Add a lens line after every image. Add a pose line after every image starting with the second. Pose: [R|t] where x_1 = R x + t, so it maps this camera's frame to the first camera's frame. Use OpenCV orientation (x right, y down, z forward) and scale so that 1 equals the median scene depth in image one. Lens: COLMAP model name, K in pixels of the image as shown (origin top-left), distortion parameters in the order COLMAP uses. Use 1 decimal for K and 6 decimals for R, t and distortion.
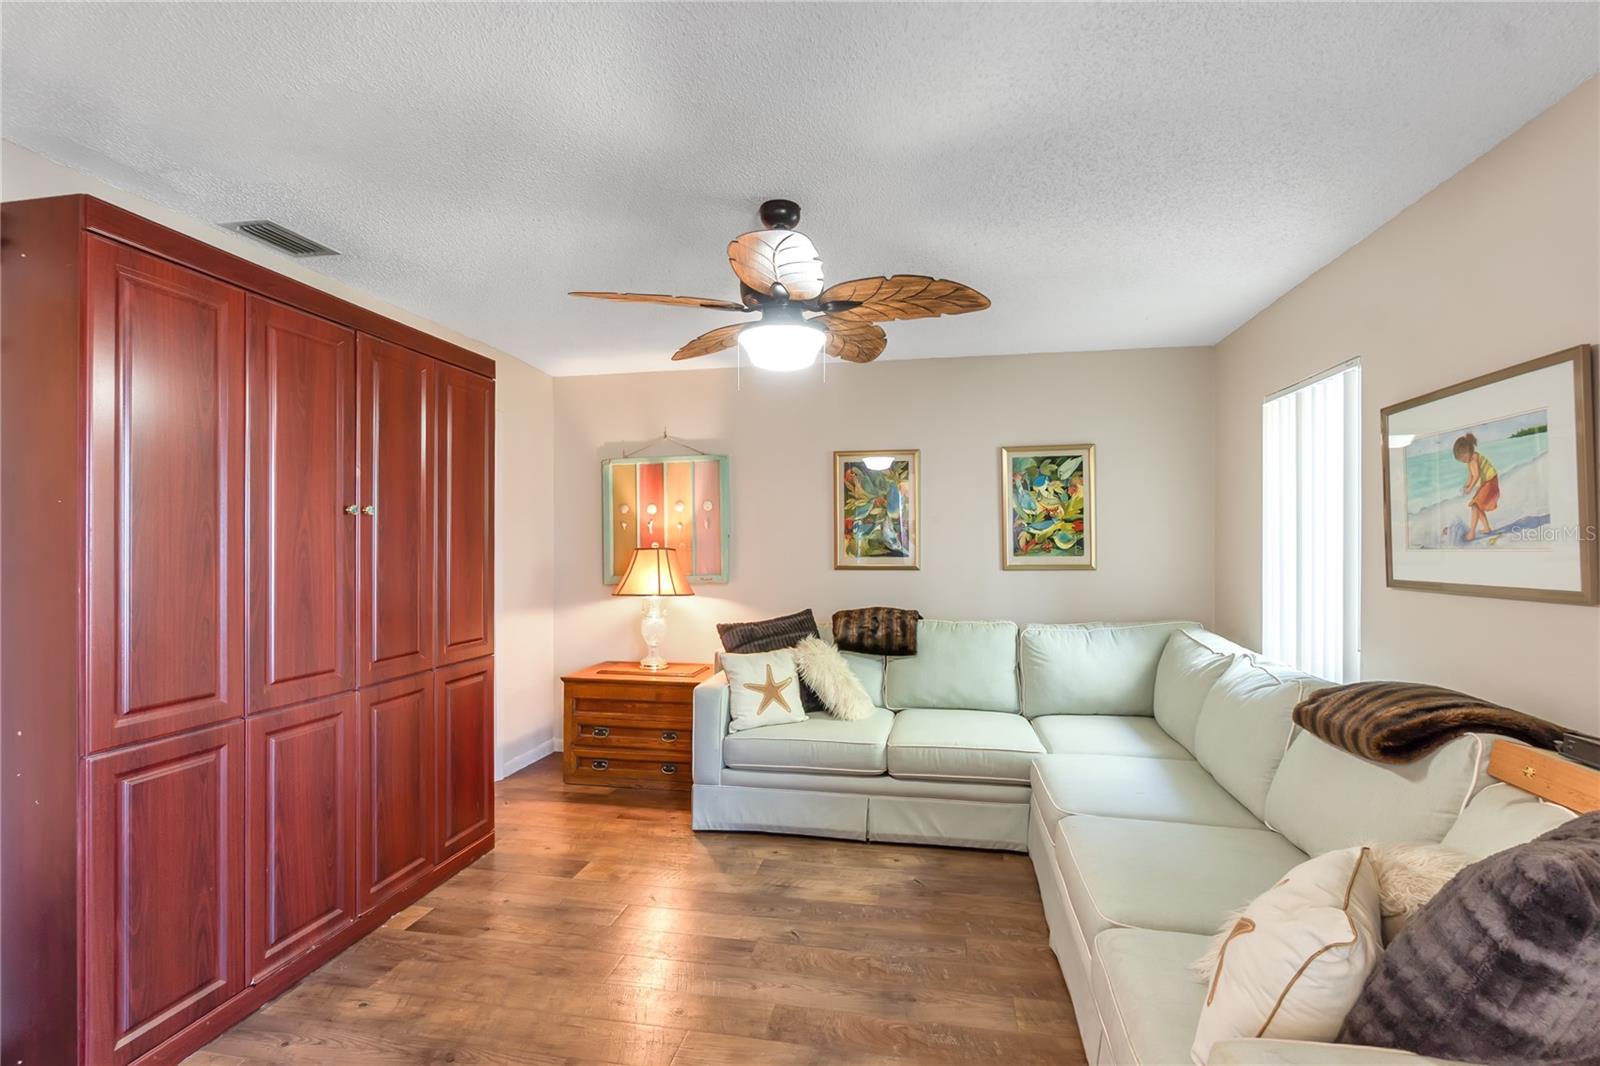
lens RADIAL K [[706.9, 0, 808.2], [0, 706.9, 540.4], [0, 0, 1]] dist [-0.001366, 0.000047]
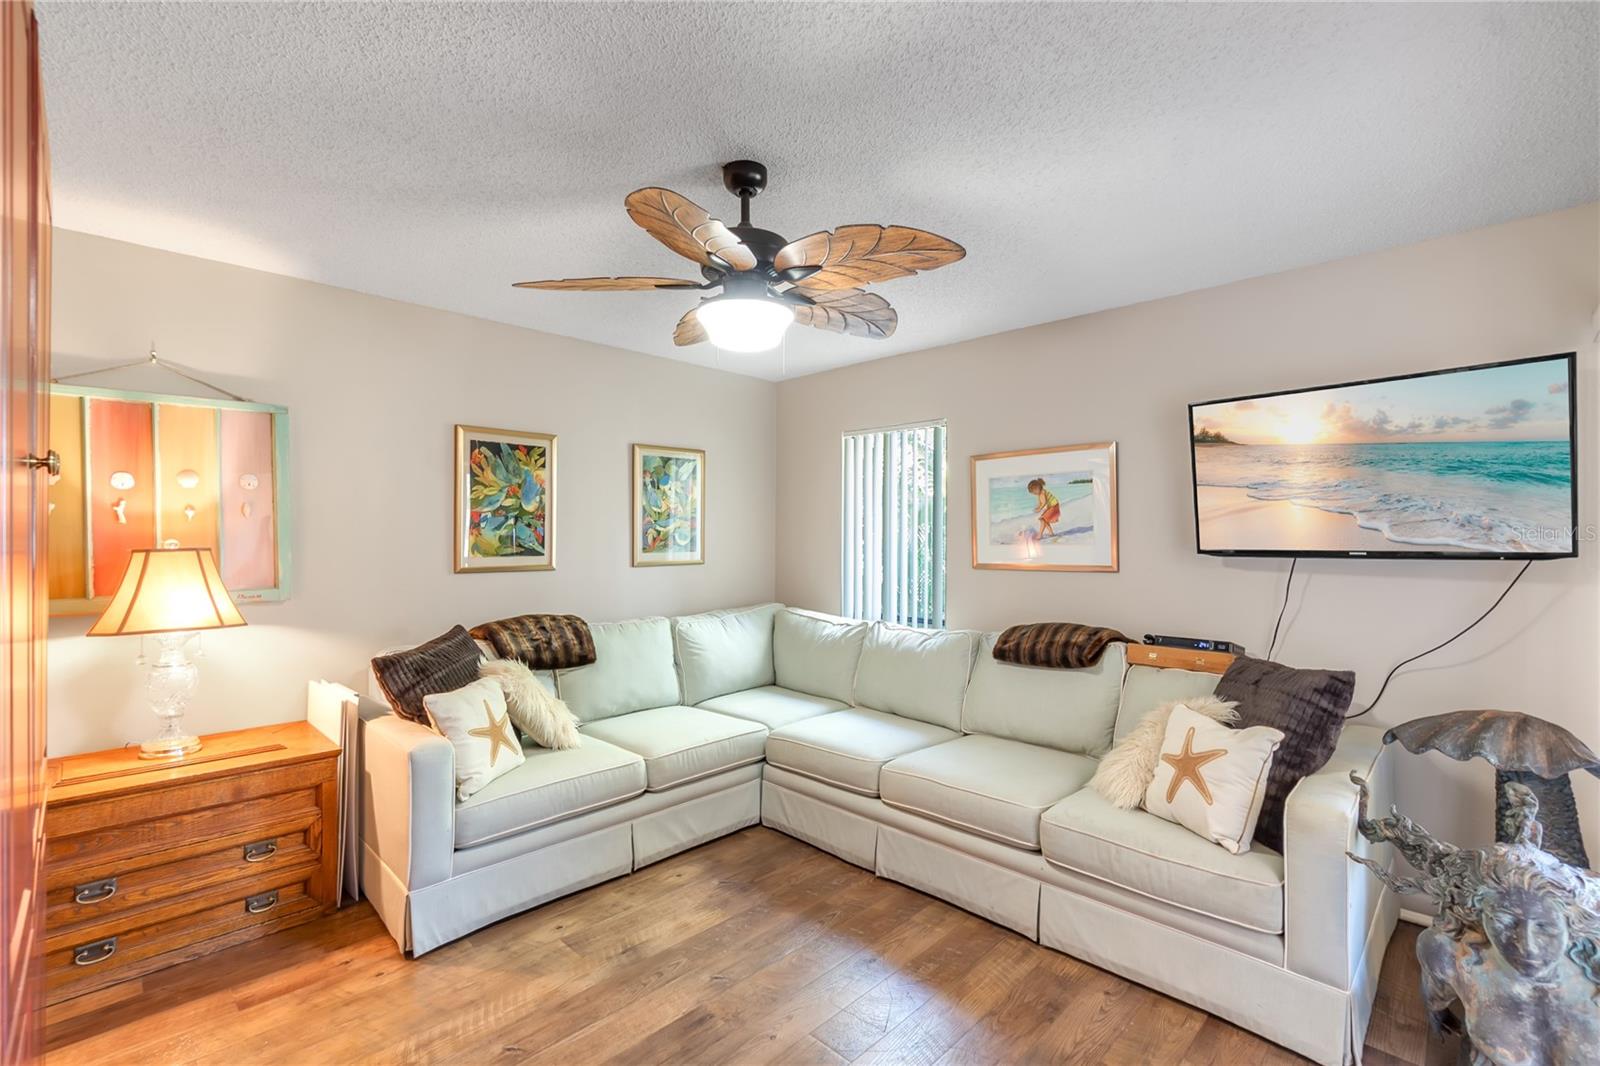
lens RADIAL K [[706.9, 0, 808.2], [0, 706.9, 540.4], [0, 0, 1]] dist [-0.001366, 0.000047]
pose [[0.564728, -0.001309, 0.825276, -0.438945], [-0.004814, 0.999977, 0.004880, -0.001804], [-0.825263, -0.006729, 0.564709, 0.254621]]
